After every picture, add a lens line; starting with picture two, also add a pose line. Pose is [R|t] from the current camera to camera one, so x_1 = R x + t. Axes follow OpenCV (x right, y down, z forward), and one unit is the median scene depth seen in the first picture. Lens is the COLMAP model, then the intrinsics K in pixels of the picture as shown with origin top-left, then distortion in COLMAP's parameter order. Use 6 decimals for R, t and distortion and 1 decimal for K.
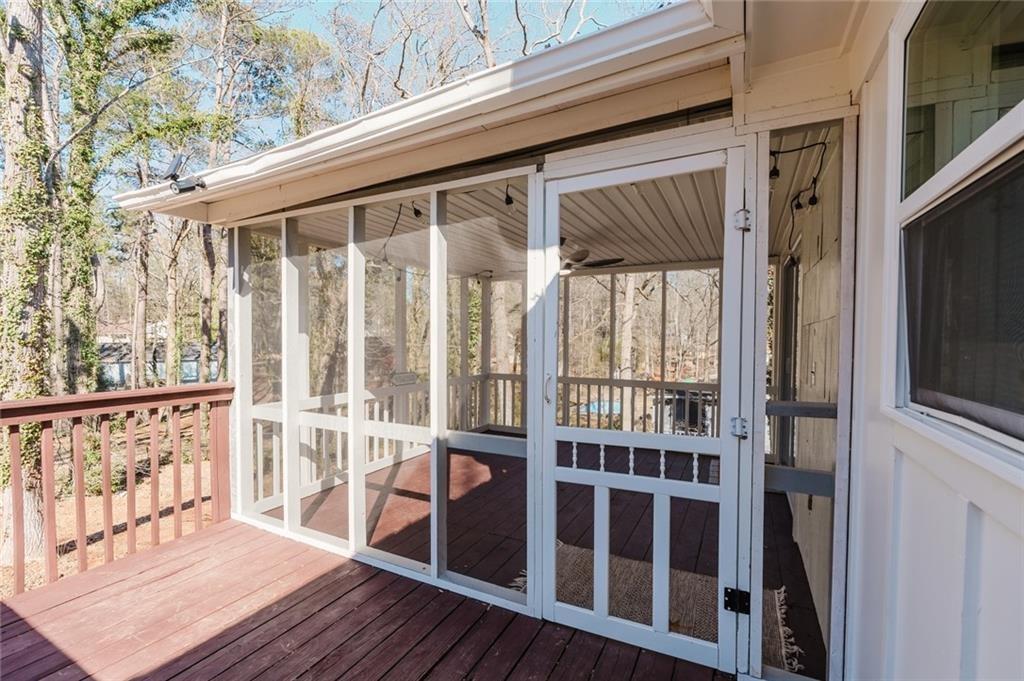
lens RADIAL K [[450.8, 0, 512.3], [0, 450.8, 342.3], [0, 0, 1]] dist [-0.004768, -0.000412]
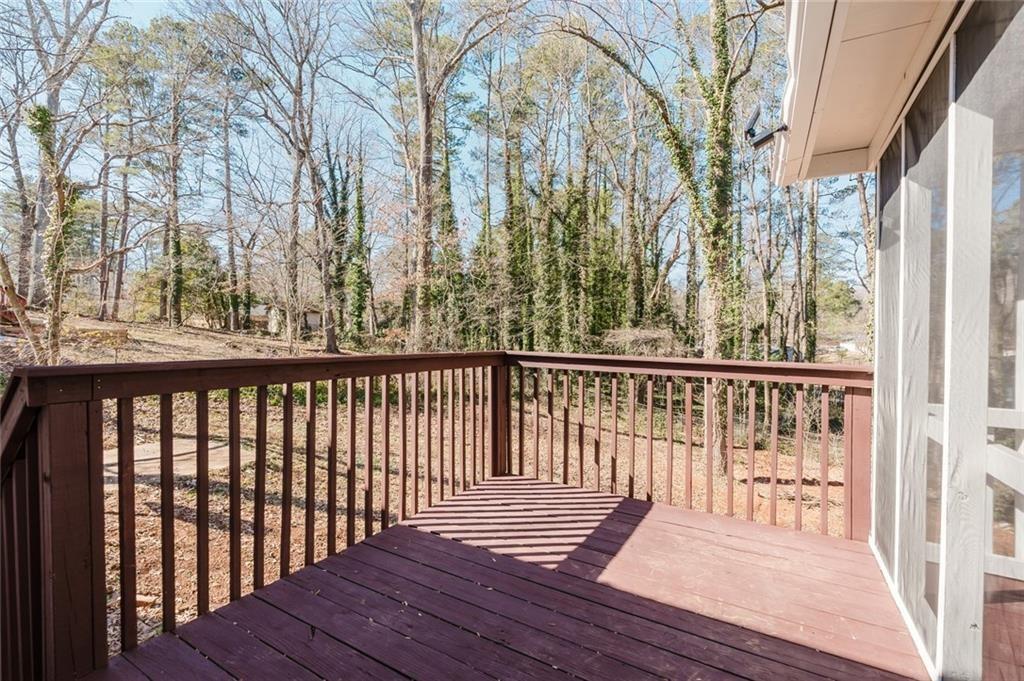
lens RADIAL K [[446.6, 0, 515.8], [0, 446.6, 341.2], [0, 0, 1]] dist [-0.005082, 0.000388]
pose [[-0.039321, 0.004043, -0.999218, 0.048711], [-0.037436, 0.999284, 0.005516, 0.019643], [0.998525, 0.037623, -0.039141, 0.127263]]
